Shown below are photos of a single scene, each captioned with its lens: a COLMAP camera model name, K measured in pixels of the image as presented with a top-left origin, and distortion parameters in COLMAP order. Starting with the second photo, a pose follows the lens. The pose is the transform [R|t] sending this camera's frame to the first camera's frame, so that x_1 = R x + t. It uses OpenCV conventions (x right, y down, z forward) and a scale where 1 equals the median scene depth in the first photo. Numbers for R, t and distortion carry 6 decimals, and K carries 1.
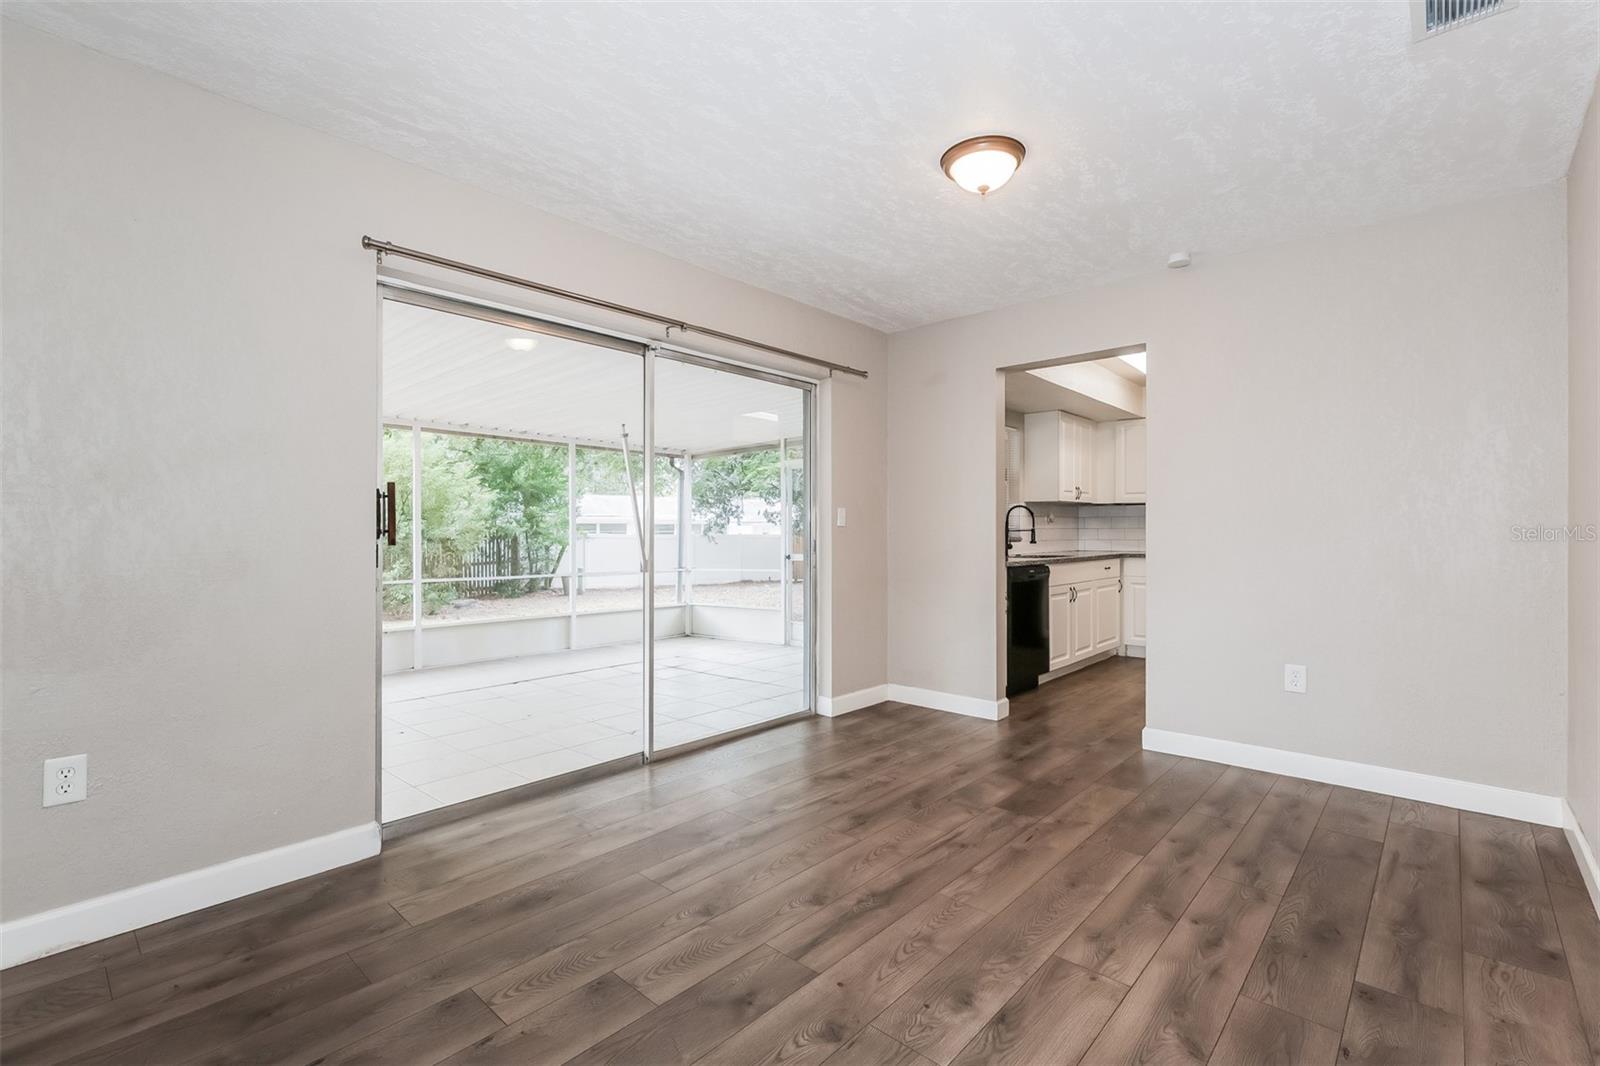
lens RADIAL K [[730.2, 0, 797.6], [0, 730.2, 535.8], [0, 0, 1]] dist [0.000588, 0.000021]
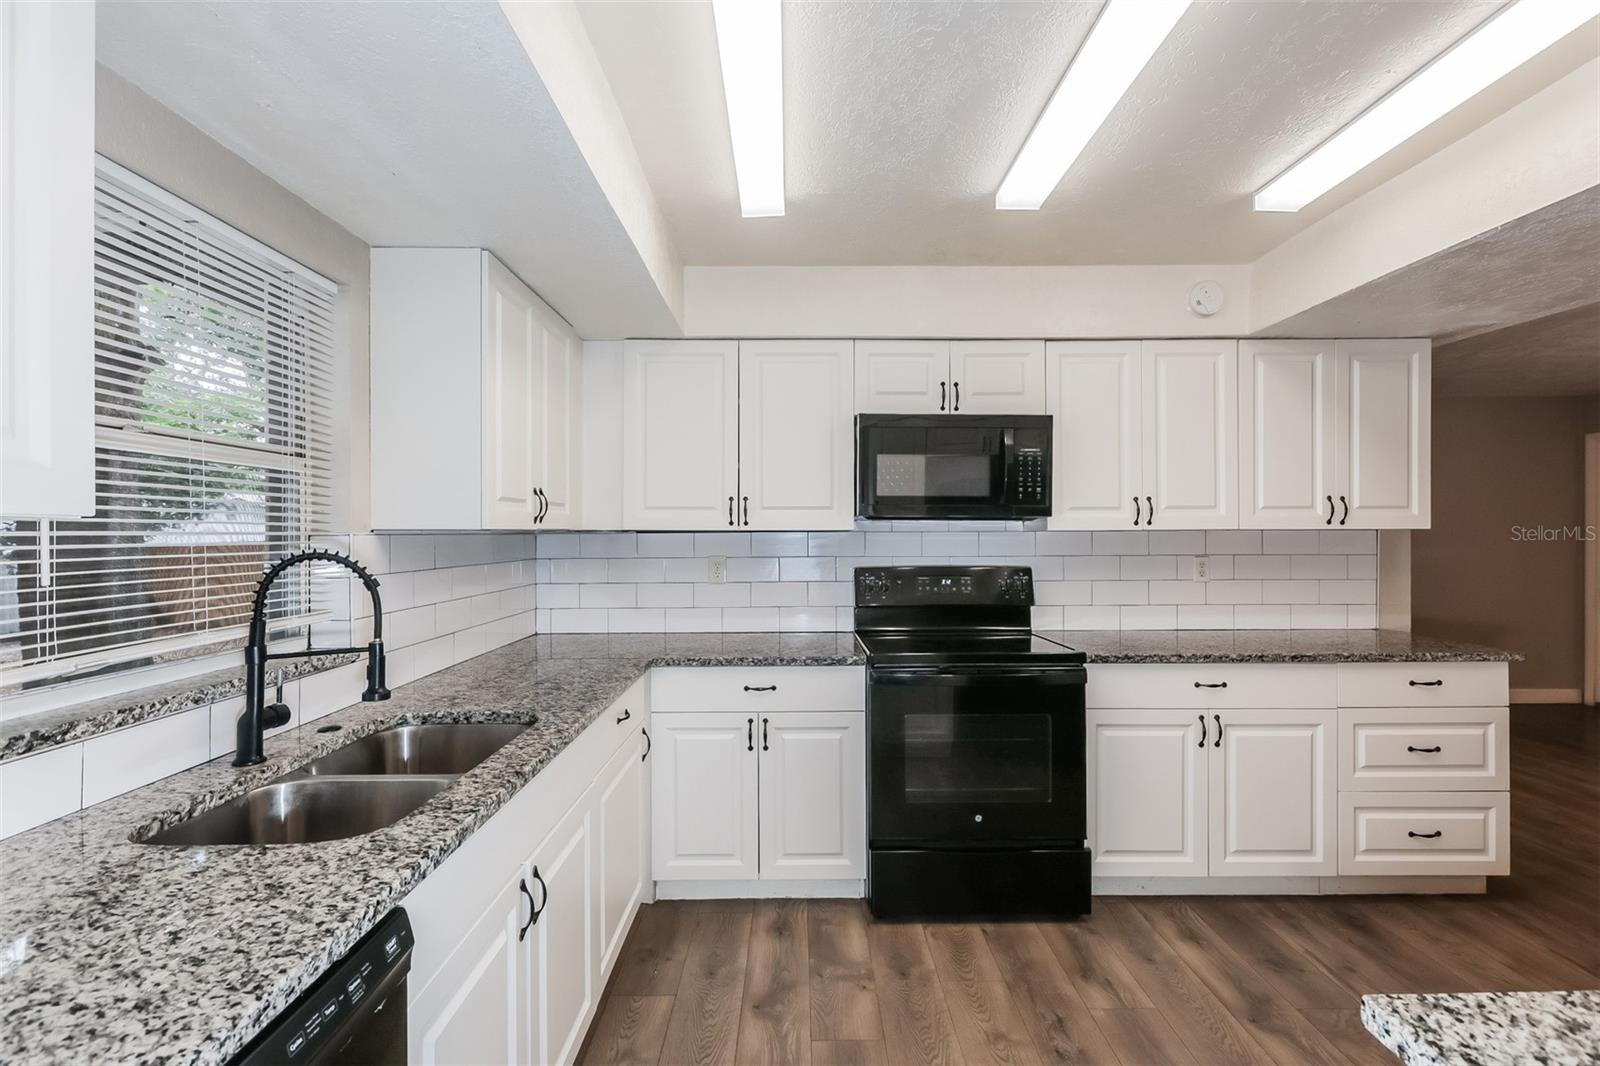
lens RADIAL K [[730.2, 0, 799.9], [0, 730.2, 534.9], [0, 0, 1]] dist [0.000588, 0.000021]
pose [[0.746087, -0.002083, 0.665845, 0.242457], [0.000626, 0.999997, 0.002428, -0.044639], [-0.665848, -0.001395, 0.746086, 0.651977]]
